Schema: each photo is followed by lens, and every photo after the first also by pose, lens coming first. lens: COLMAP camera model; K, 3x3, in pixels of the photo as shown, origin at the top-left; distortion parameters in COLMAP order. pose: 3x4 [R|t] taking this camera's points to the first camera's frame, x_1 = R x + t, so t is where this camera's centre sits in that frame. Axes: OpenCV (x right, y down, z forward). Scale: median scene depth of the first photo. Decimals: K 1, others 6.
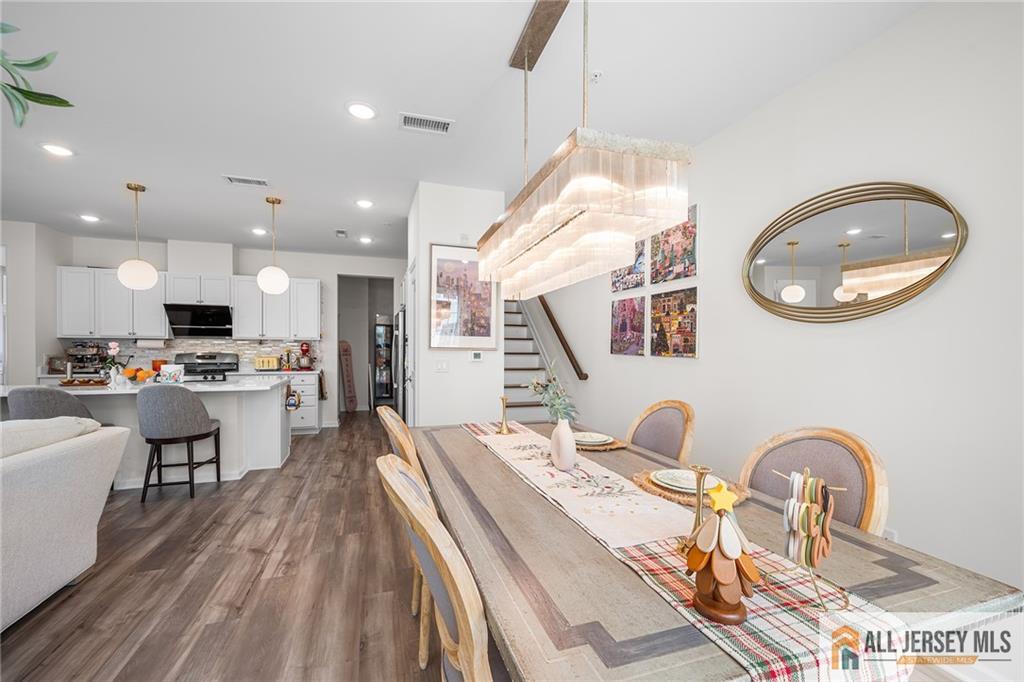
lens RADIAL K [[416.0, 0, 505.3], [0, 416.0, 355.2], [0, 0, 1]] dist [0.002683, 0.000072]
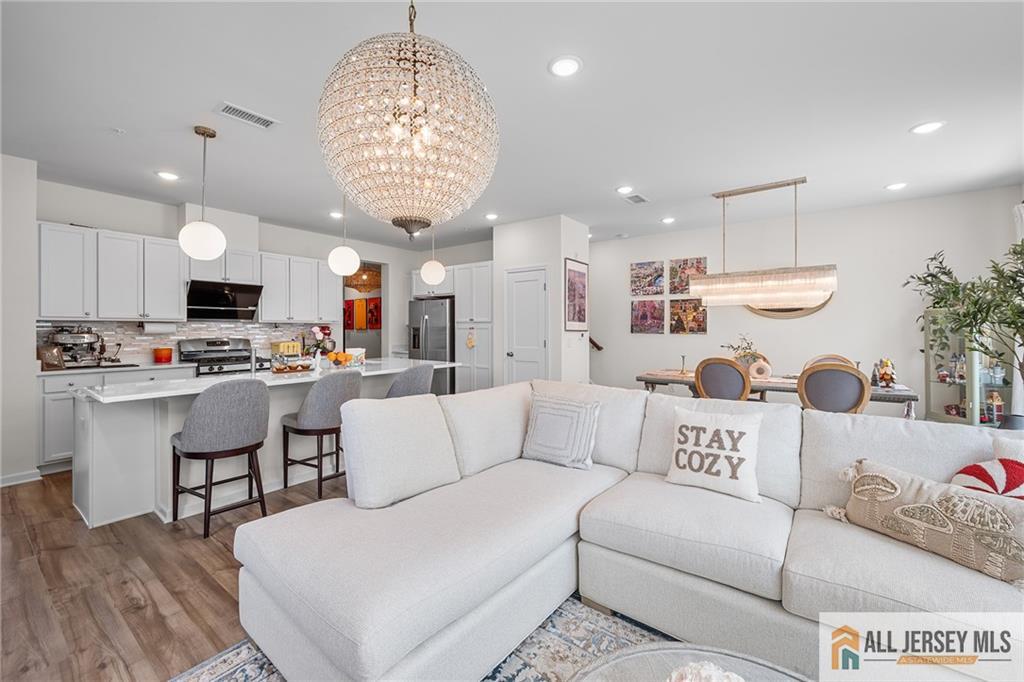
lens RADIAL K [[416.0, 0, 504.7], [0, 416.0, 327.0], [0, 0, 1]] dist [0.002683, 0.000072]
pose [[0.821669, -0.003528, 0.569954, -1.221858], [0.016911, 0.999691, -0.018192, -0.006356], [-0.569714, 0.024586, 0.821475, -0.064377]]
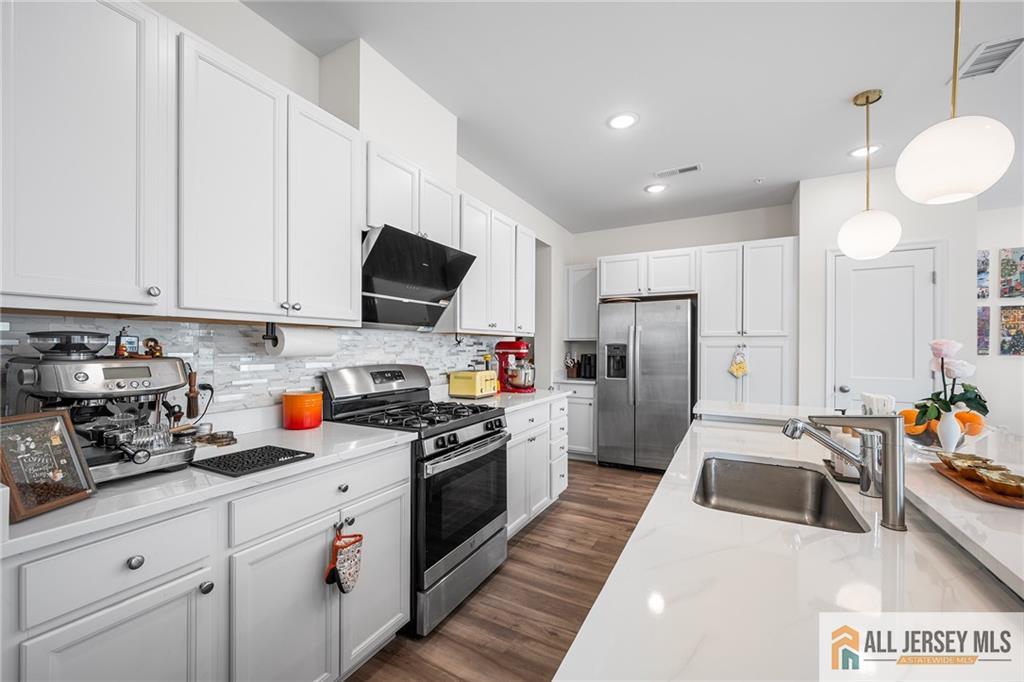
lens RADIAL K [[416.0, 0, 506.9], [0, 416.0, 348.4], [0, 0, 1]] dist [0.002683, 0.000072]
pose [[0.725136, -0.005961, 0.688580, -1.536130], [0.014910, 0.999864, -0.007046, -0.030607], [-0.688444, 0.015376, 0.725127, 1.079773]]
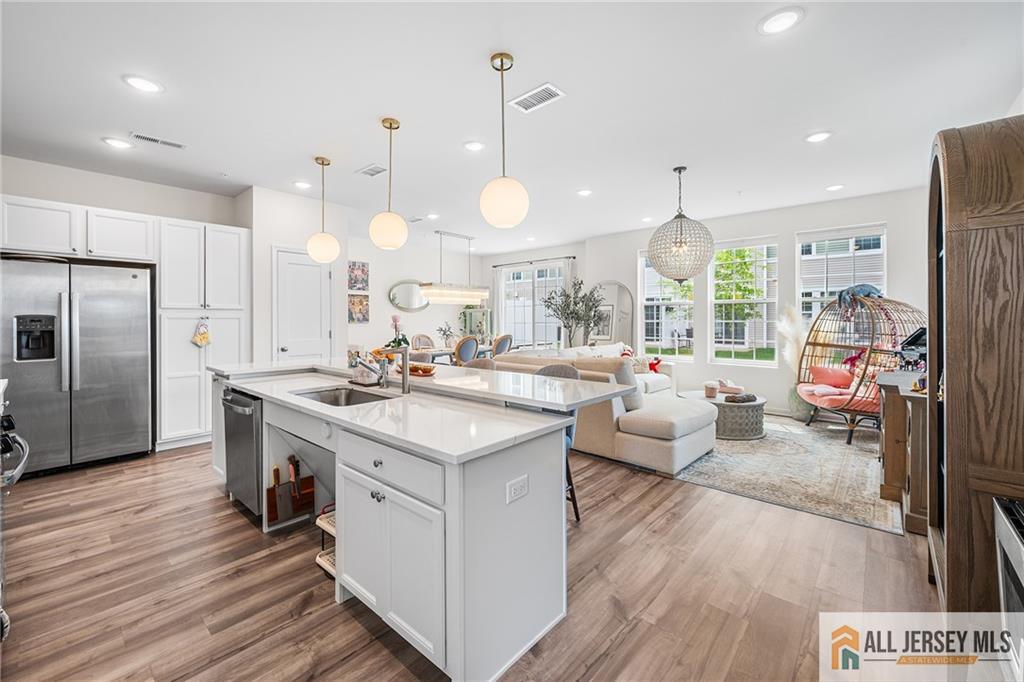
lens RADIAL K [[416.0, 0, 505.2], [0, 416.0, 321.3], [0, 0, 1]] dist [0.002683, 0.000072]
pose [[-0.499789, -0.008619, 0.866104, -1.805949], [0.017706, 0.999640, 0.020166, -0.034104], [-0.865966, 0.025414, -0.499456, 1.297383]]
